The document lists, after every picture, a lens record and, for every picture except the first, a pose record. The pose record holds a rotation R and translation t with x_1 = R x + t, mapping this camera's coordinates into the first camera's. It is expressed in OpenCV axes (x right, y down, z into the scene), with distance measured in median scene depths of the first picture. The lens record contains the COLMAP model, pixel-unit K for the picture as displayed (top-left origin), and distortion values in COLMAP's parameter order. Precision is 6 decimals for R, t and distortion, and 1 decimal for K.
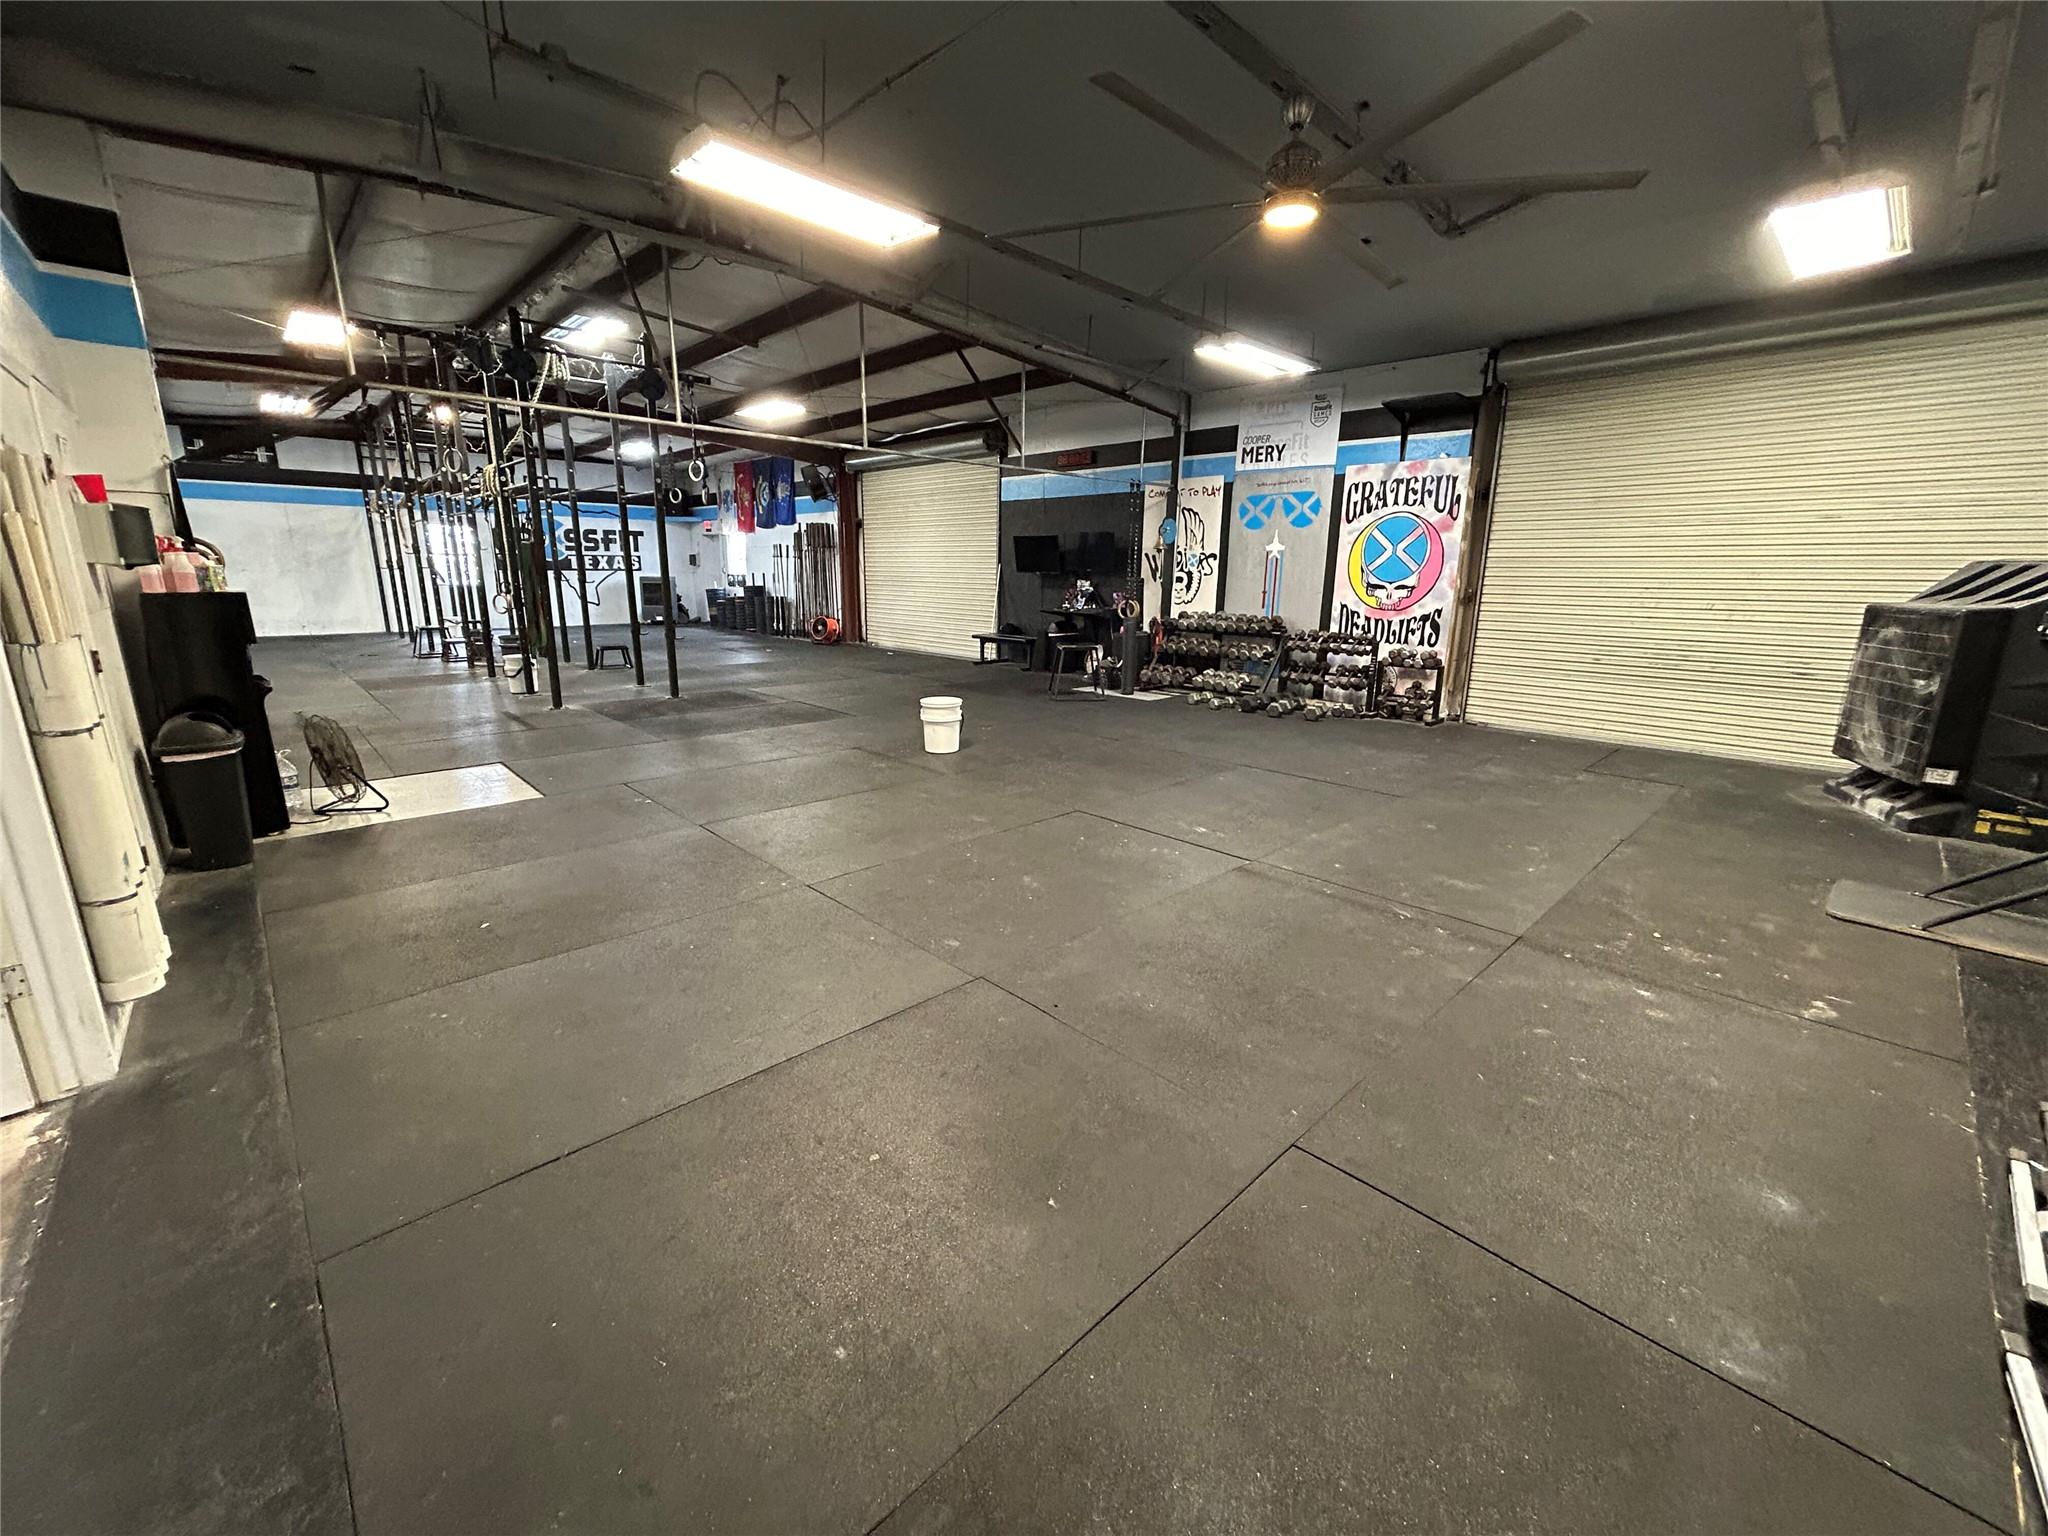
lens RADIAL K [[820.4, 0, 1028.8], [0, 820.4, 765.8], [0, 0, 1]] dist [0.000108, 0.000317]
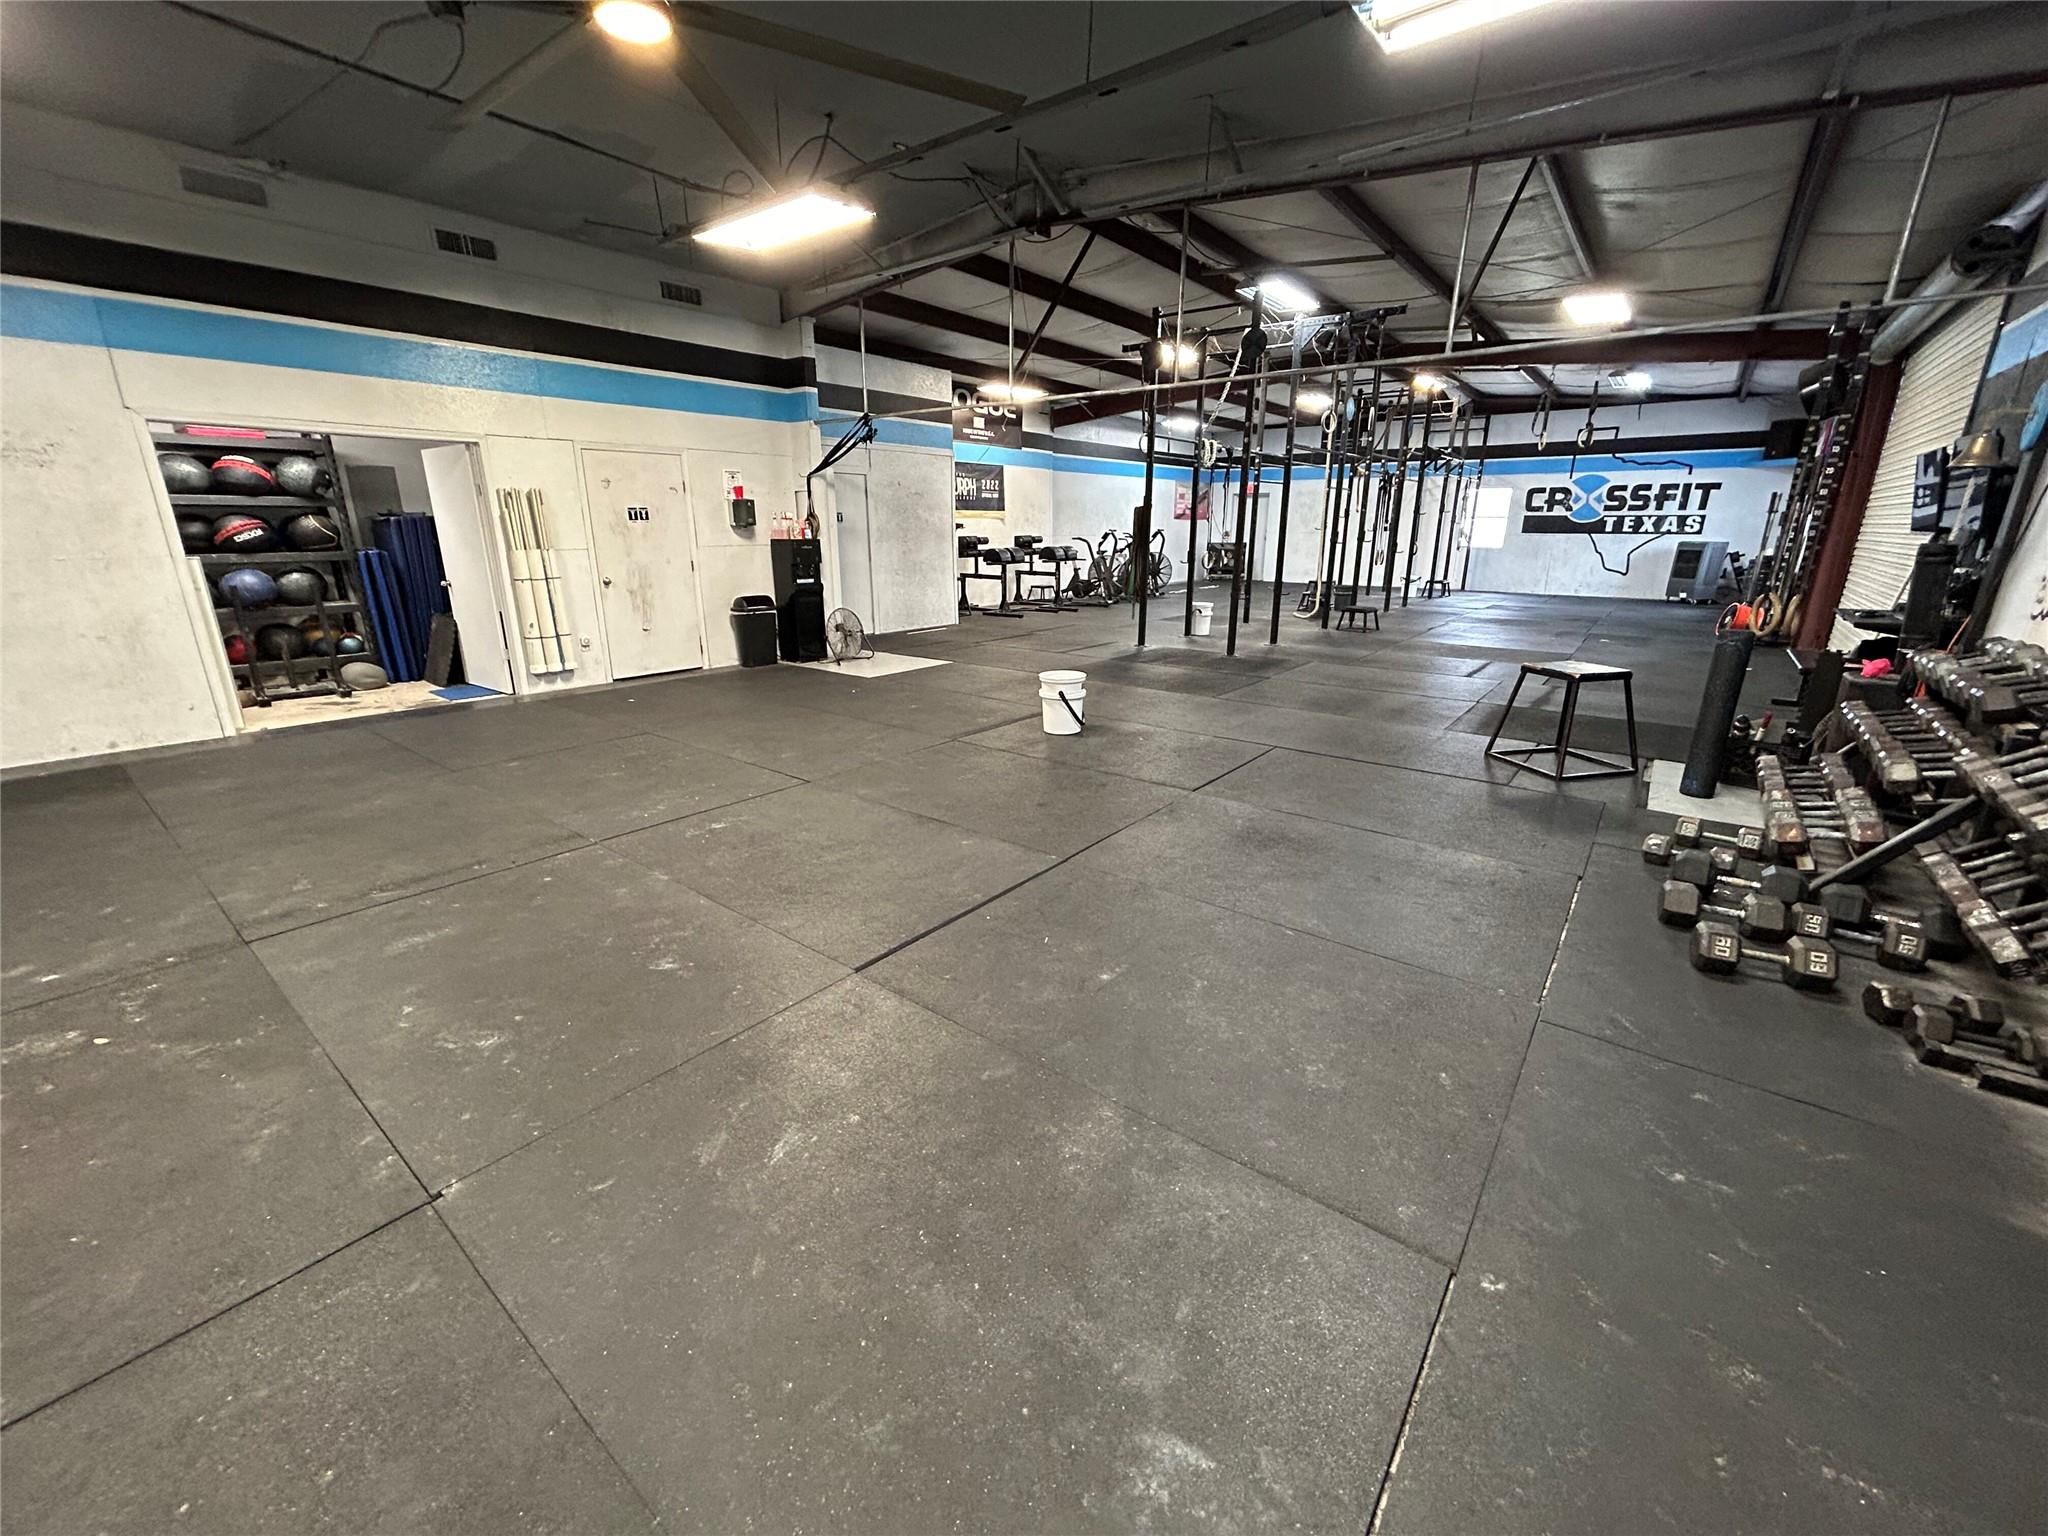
lens RADIAL K [[820.4, 0, 1028.8], [0, 820.4, 765.8], [0, 0, 1]] dist [0.000108, 0.000317]
pose [[0.138893, 0.268310, -0.953267, 0.642079], [-0.231376, 0.944748, 0.232200, -0.155855], [0.962899, 0.188312, 0.193299, 0.686118]]
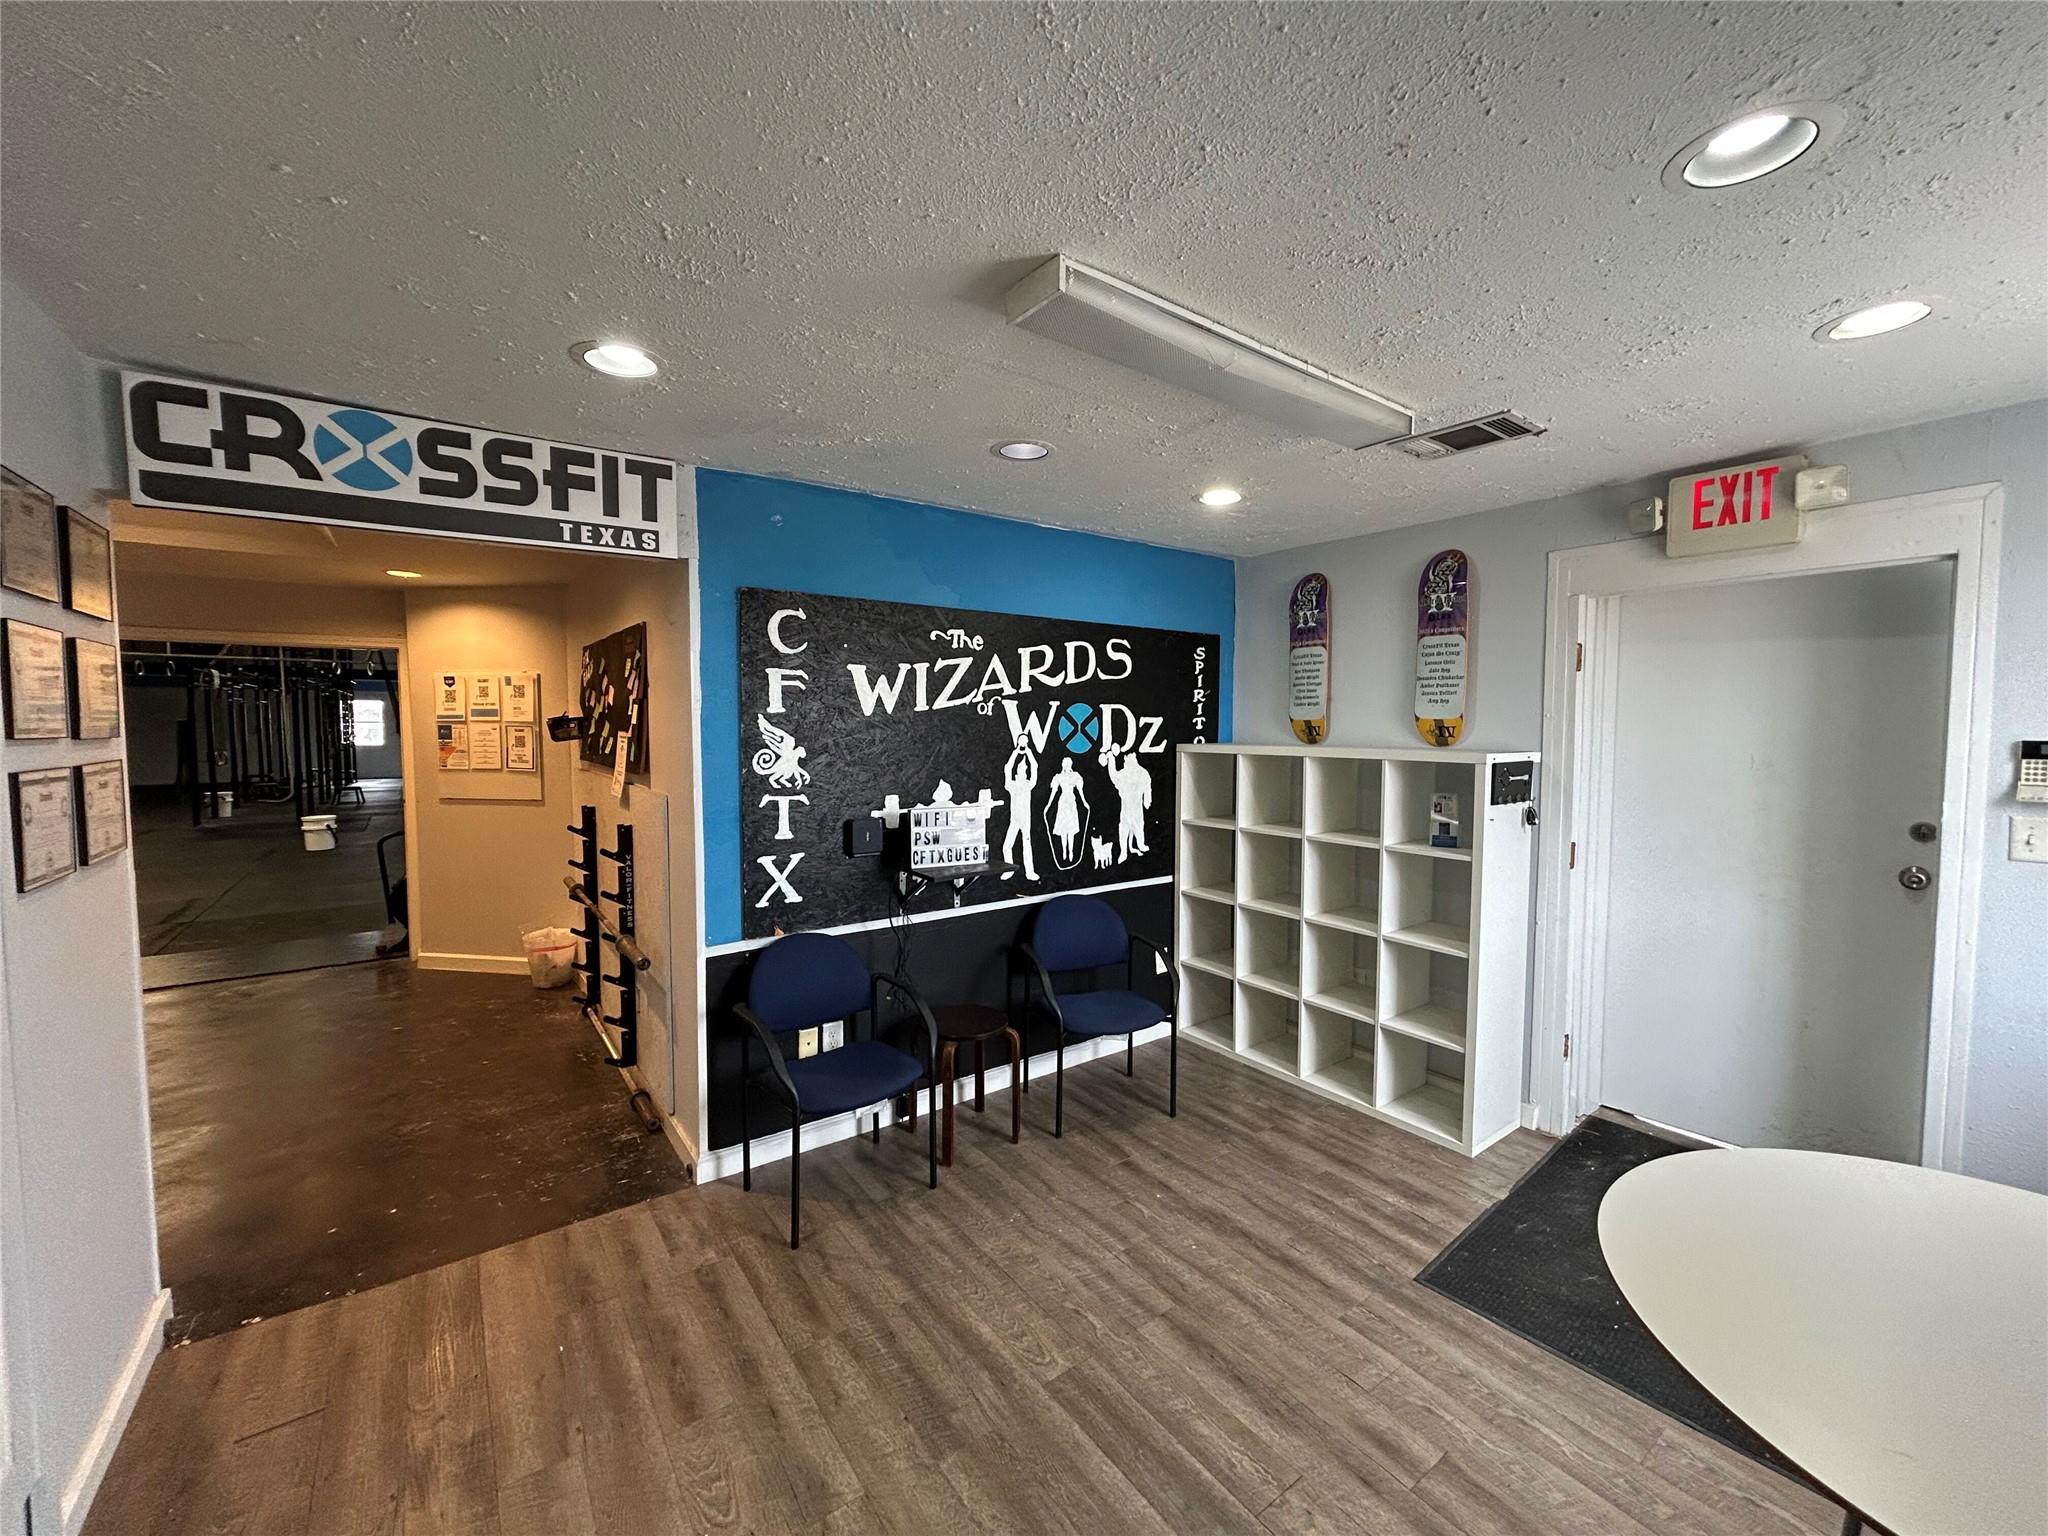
lens RADIAL K [[820.4, 0, 1028.8], [0, 820.4, 765.8], [0, 0, 1]] dist [0.000108, 0.000317]
pose [[0.991864, -0.007373, -0.127092, -0.705561], [-0.015432, 0.983997, -0.177515, -0.256233], [0.126367, 0.178032, 0.975877, 1.786456]]
